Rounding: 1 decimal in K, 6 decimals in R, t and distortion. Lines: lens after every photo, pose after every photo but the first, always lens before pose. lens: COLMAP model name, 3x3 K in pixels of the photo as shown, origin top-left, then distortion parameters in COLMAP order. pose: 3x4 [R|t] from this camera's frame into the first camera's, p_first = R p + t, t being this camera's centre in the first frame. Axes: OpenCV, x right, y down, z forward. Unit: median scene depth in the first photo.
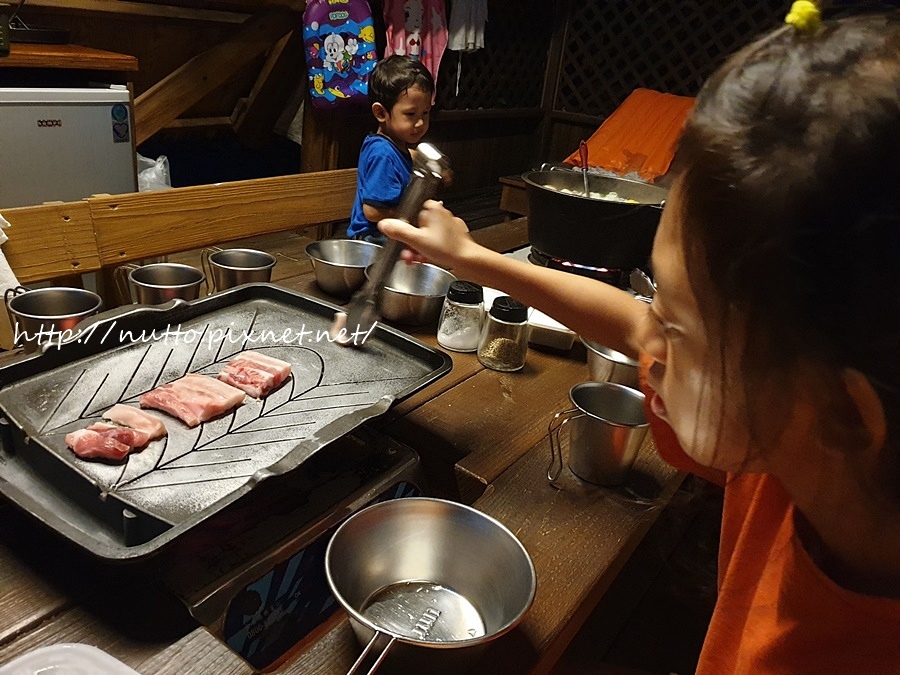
lens RADIAL K [[705.7, 0, 447.8], [0, 705.7, 336.4], [0, 0, 1]] dist [-0.011912, -0.000735]
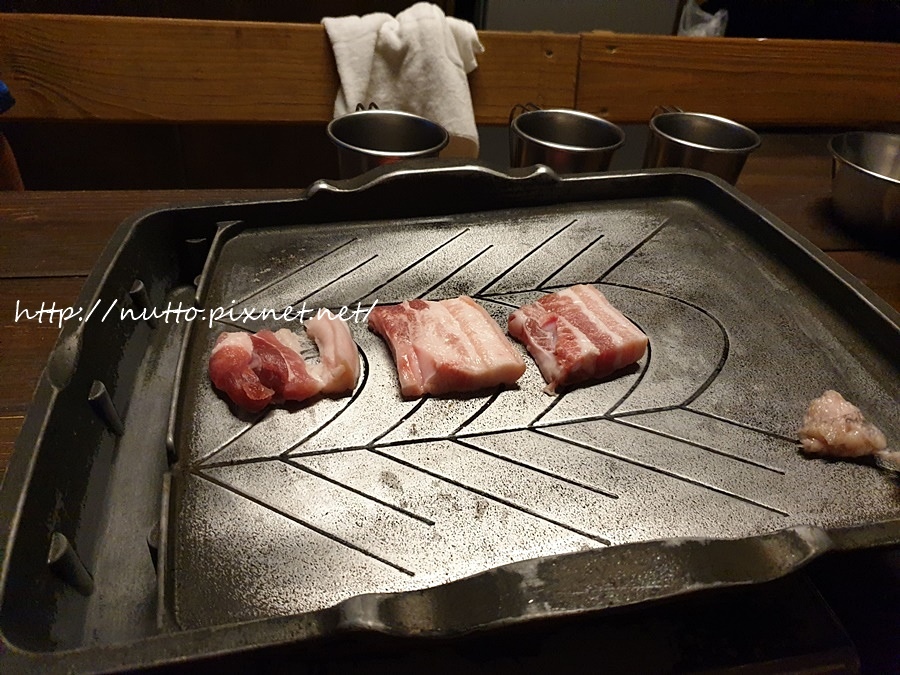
lens RADIAL K [[705.7, 0, 448.7], [0, 705.7, 337.4], [0, 0, 1]] dist [-0.011912, -0.000735]
pose [[0.714677, 0.350566, -0.605261, -0.006896], [-0.259184, 0.936461, 0.236358, -0.009050], [0.649662, -0.012045, 0.760127, 0.121283]]
